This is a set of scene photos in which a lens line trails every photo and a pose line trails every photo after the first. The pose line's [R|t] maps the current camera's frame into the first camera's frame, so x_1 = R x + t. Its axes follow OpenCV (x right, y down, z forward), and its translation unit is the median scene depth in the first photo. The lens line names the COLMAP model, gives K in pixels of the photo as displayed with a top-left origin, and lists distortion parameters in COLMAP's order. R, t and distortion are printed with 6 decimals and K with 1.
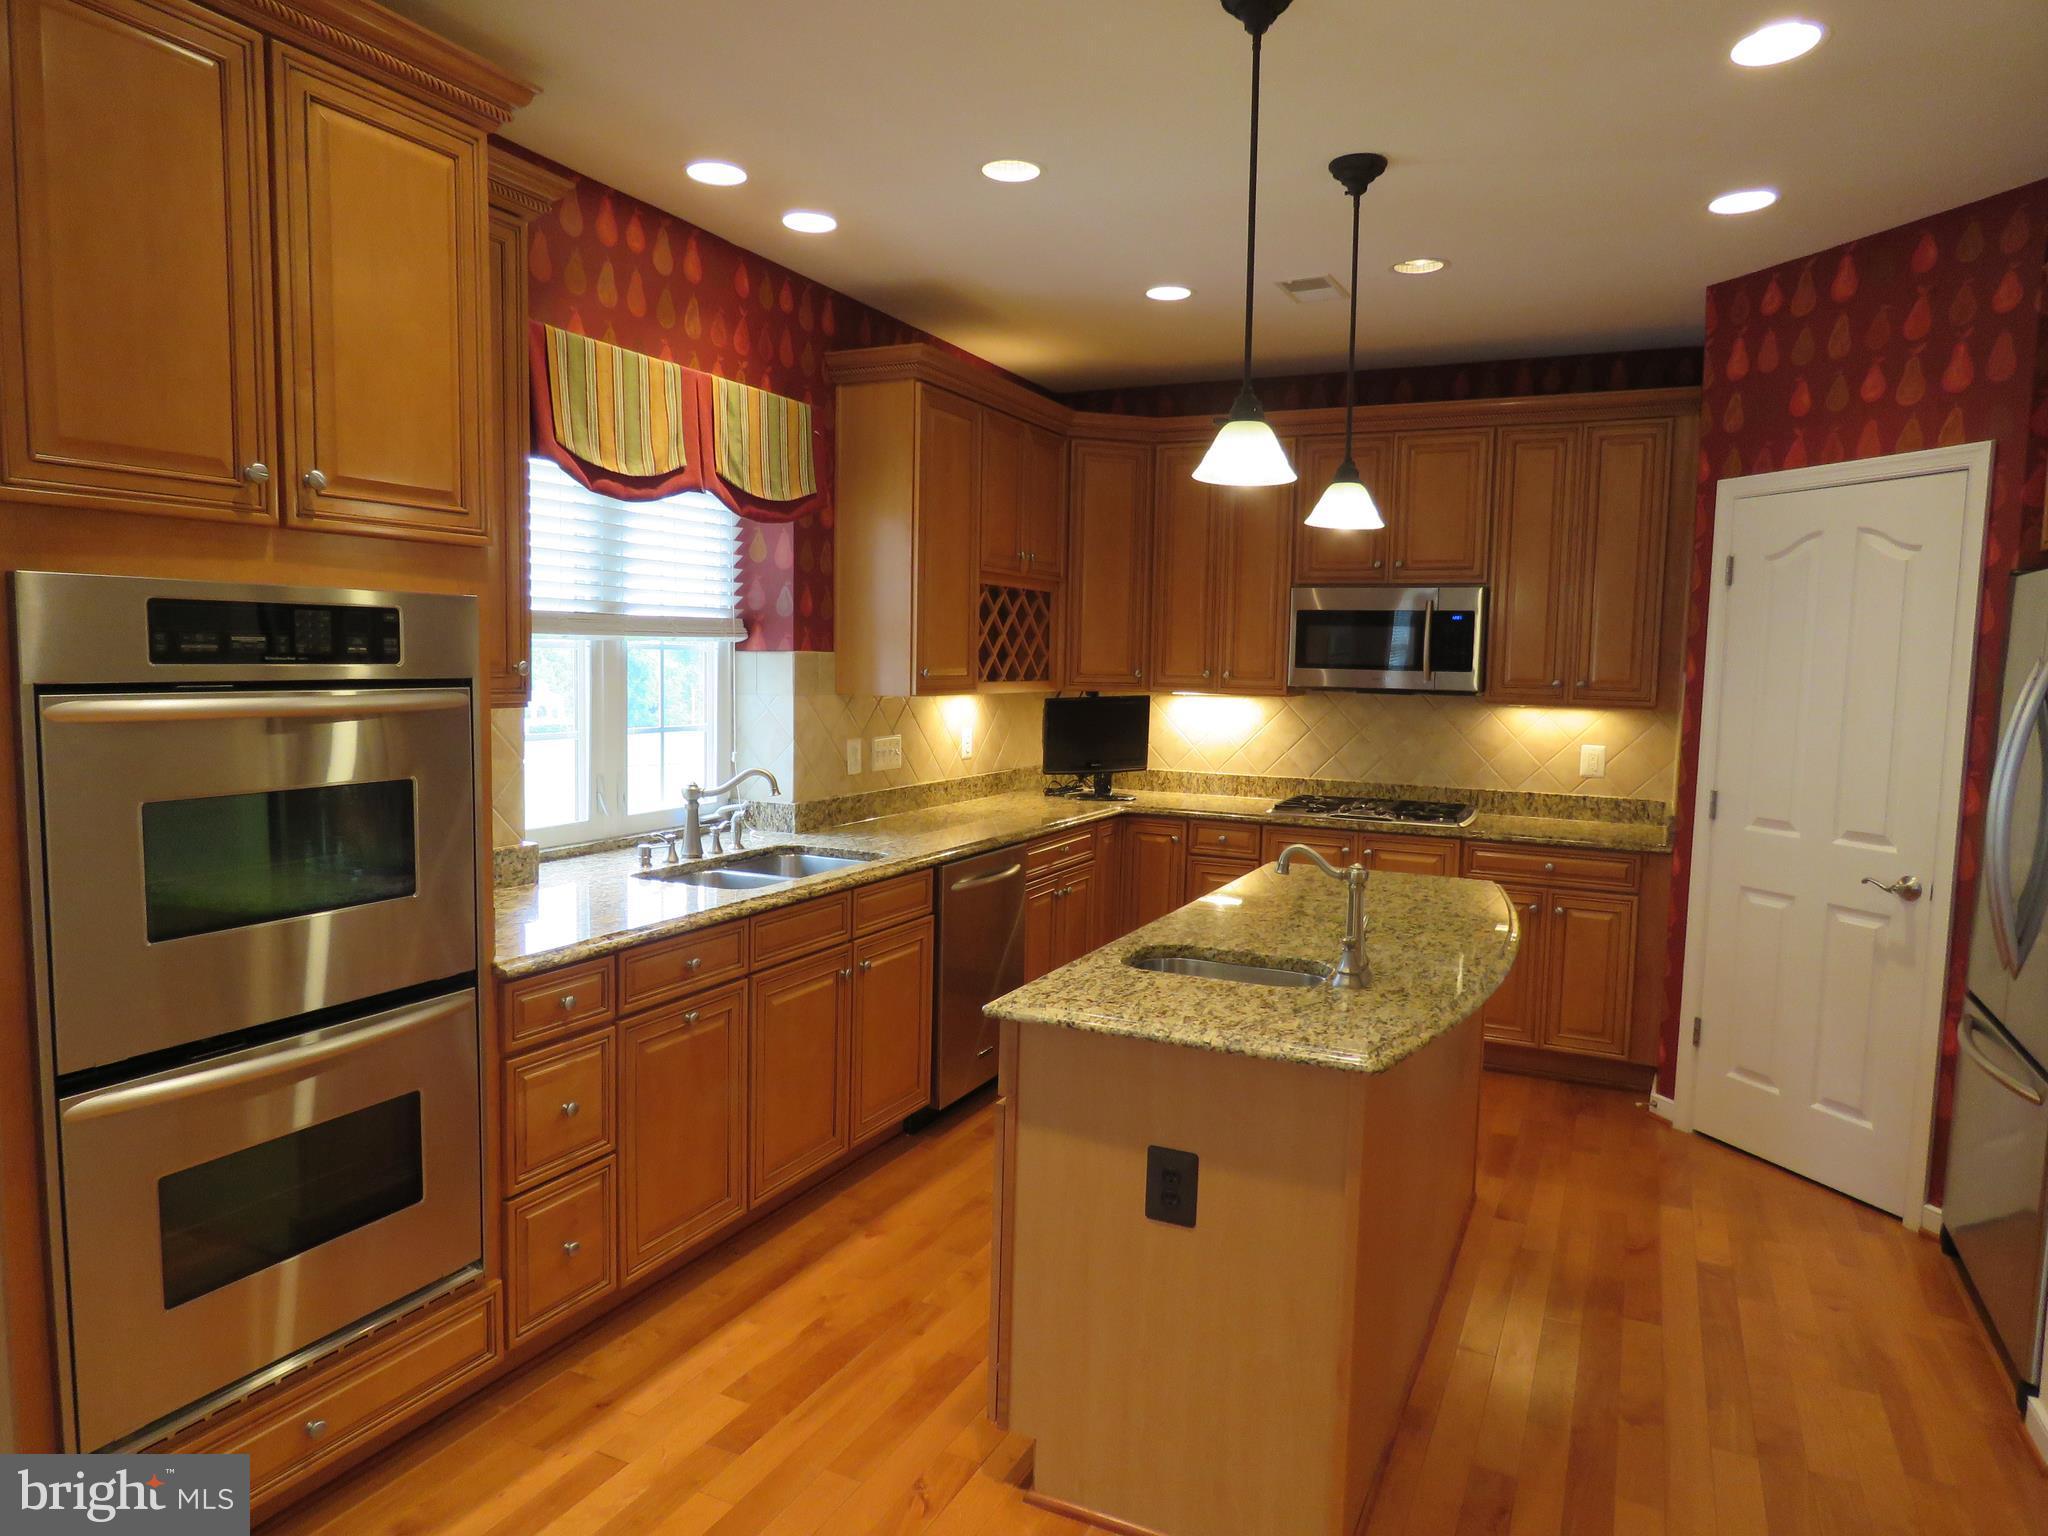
lens RADIAL K [[1327.6, 0, 1015.3], [0, 1327.6, 769.4], [0, 0, 1]] dist [0.006084, 0.010063]
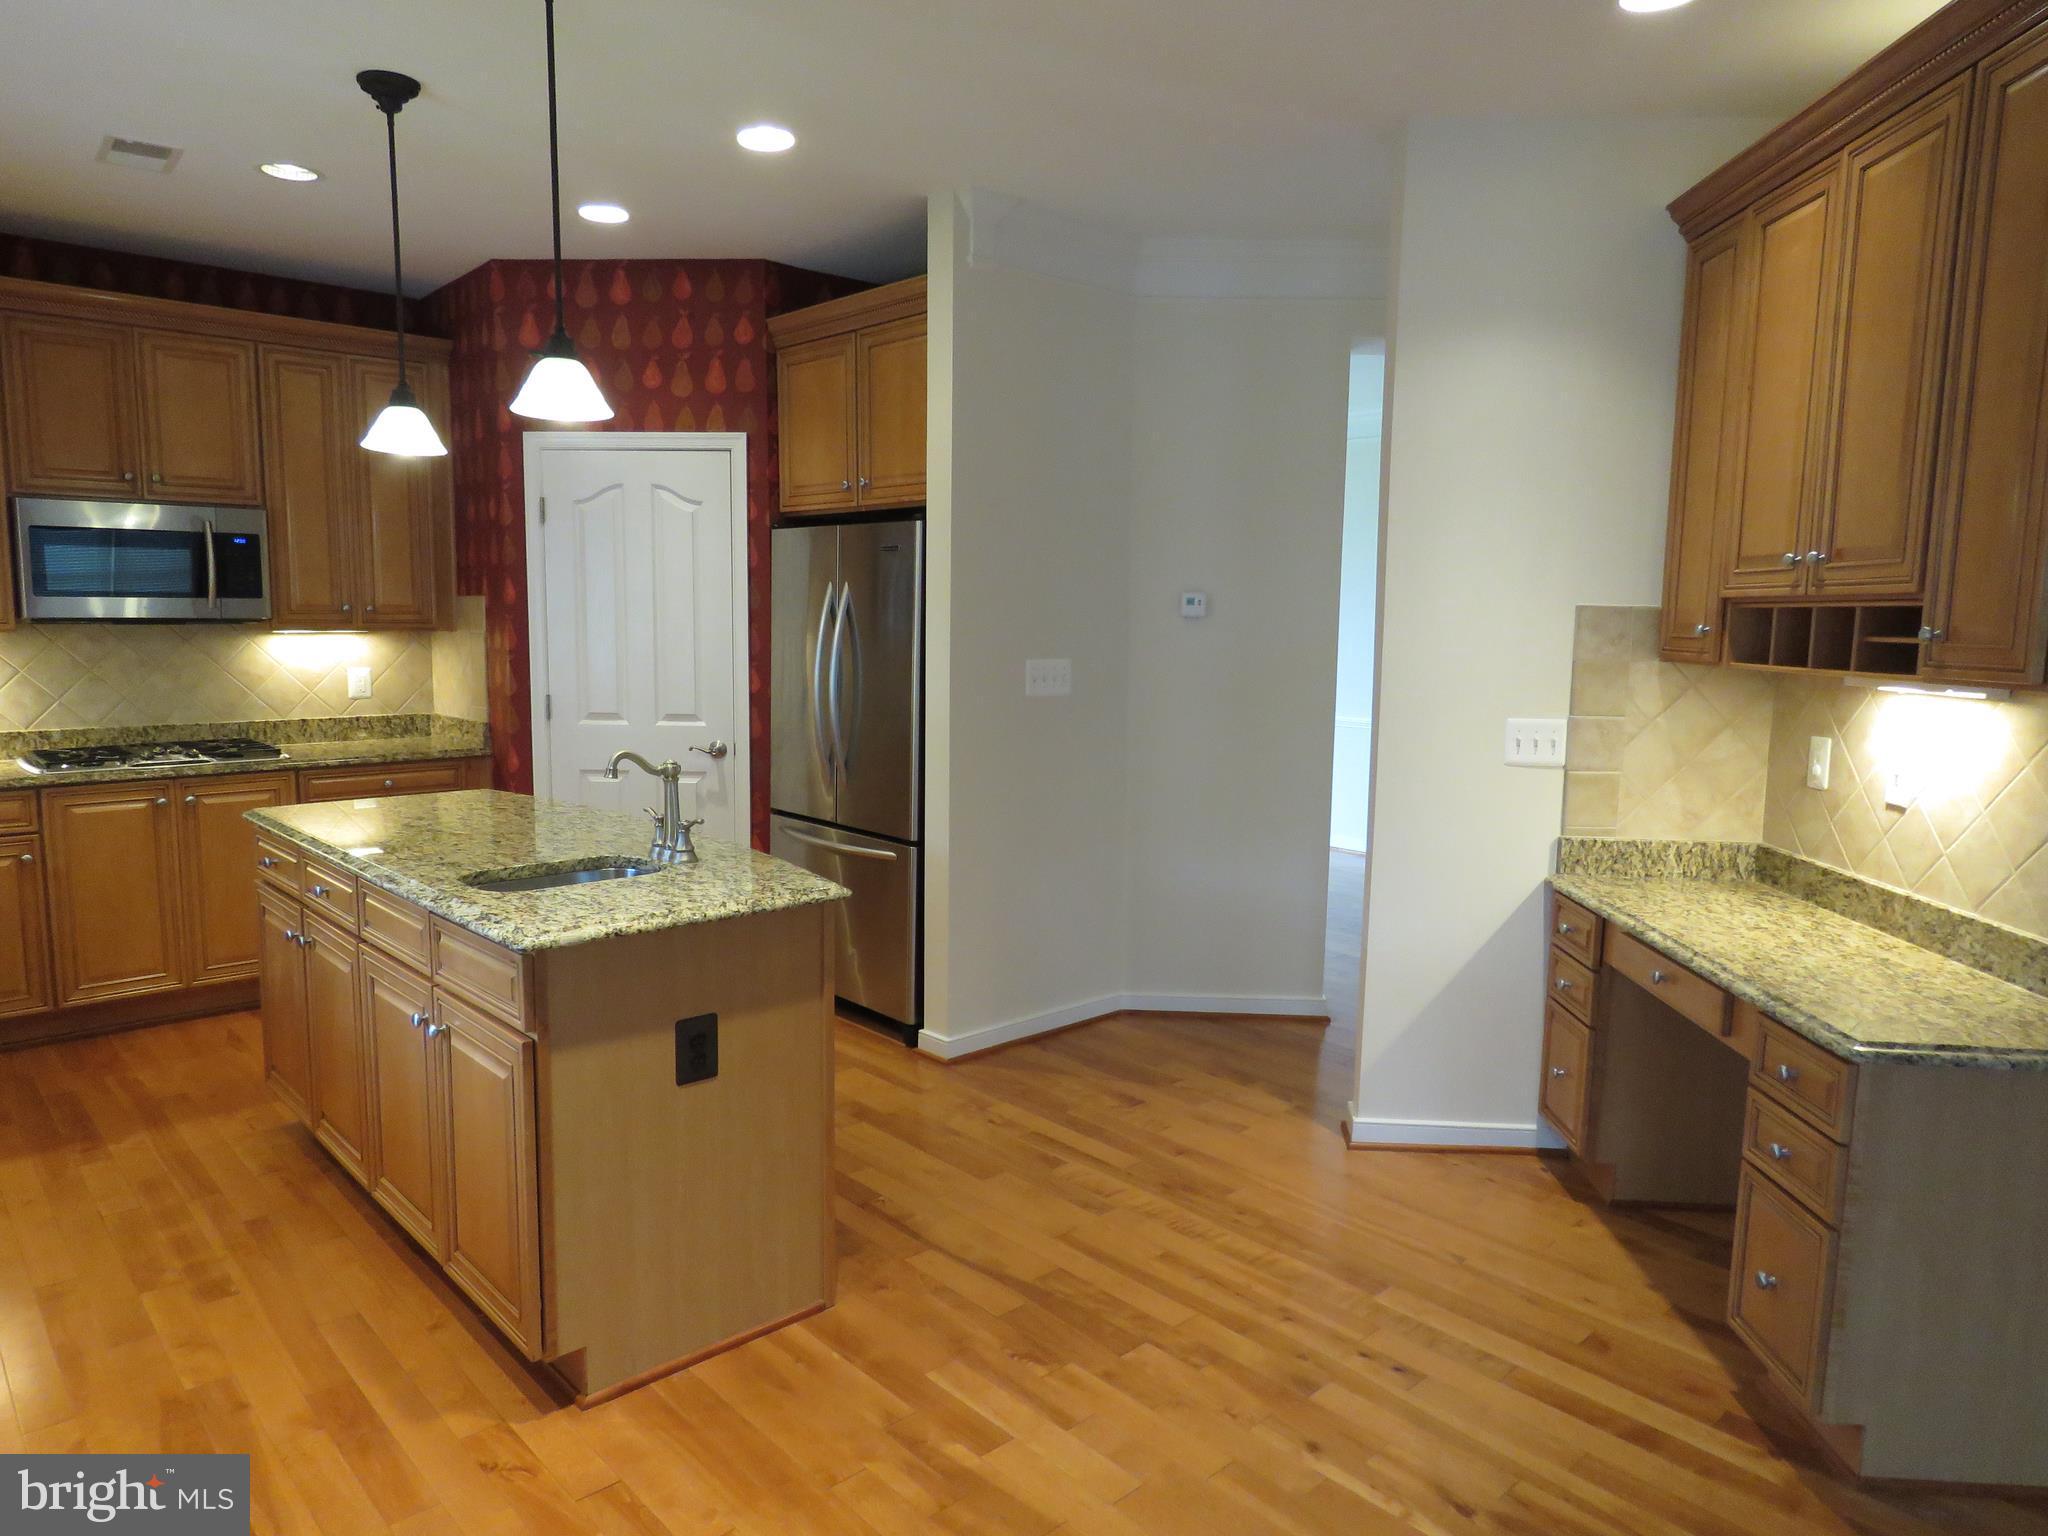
lens RADIAL K [[1327.6, 0, 1012.1], [0, 1327.6, 767.8], [0, 0, 1]] dist [0.006084, 0.010063]
pose [[0.368593, -0.130060, 0.920448, -0.450131], [0.079866, 0.990934, 0.108038, -0.015750], [-0.926154, 0.033691, 0.375638, 0.173191]]
